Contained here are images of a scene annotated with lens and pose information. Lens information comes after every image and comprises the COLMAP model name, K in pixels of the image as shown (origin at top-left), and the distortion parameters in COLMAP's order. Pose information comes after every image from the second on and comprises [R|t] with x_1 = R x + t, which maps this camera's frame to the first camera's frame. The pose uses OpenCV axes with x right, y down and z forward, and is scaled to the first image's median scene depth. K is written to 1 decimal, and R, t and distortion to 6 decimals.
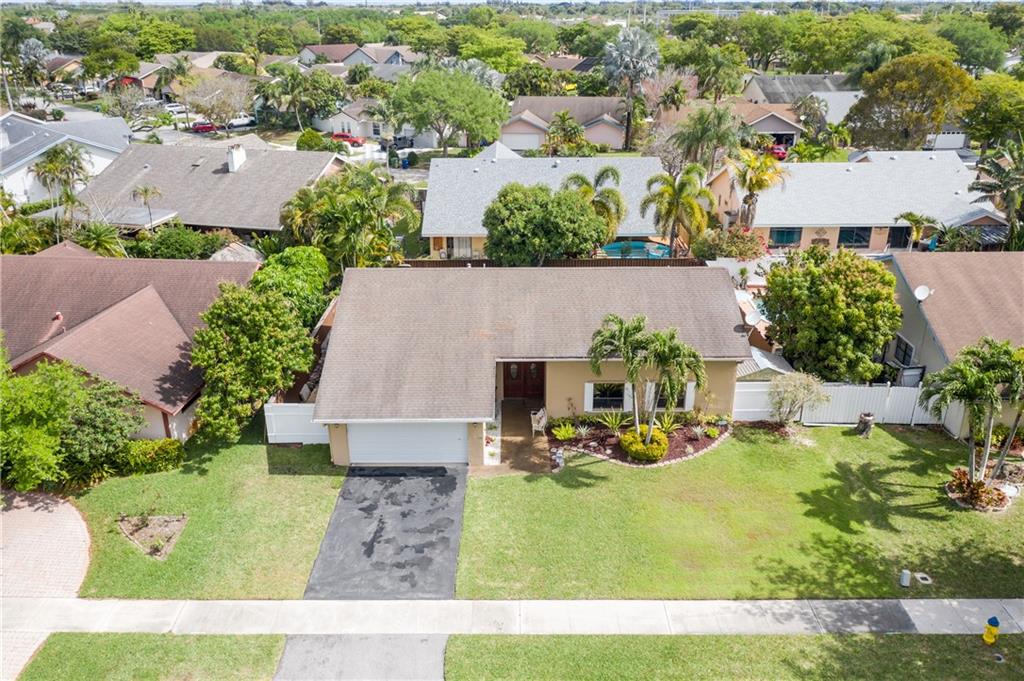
lens RADIAL K [[823.9, 0, 512.9], [0, 823.9, 339.7], [0, 0, 1]] dist [-0.000510, 0.016767]
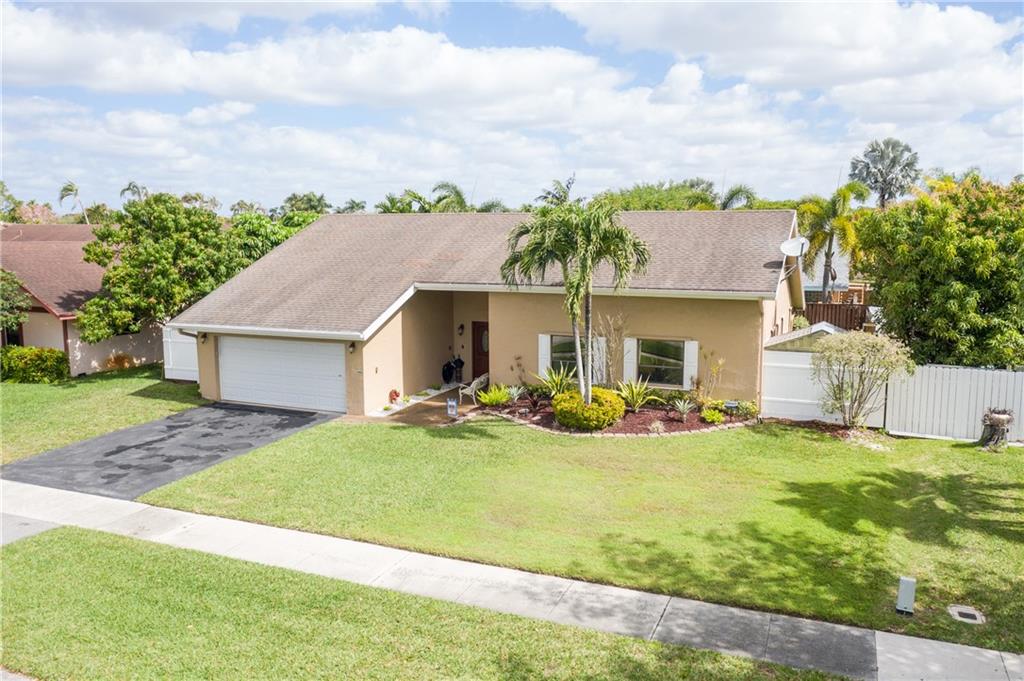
lens RADIAL K [[823.9, 0, 510.9], [0, 823.9, 341.4], [0, 0, 1]] dist [-0.000510, 0.016767]
pose [[0.922315, 0.055610, -0.382416, 0.364895], [-0.151060, 0.962734, -0.224332, 0.239394], [0.355690, 0.264673, 0.896344, 0.395752]]
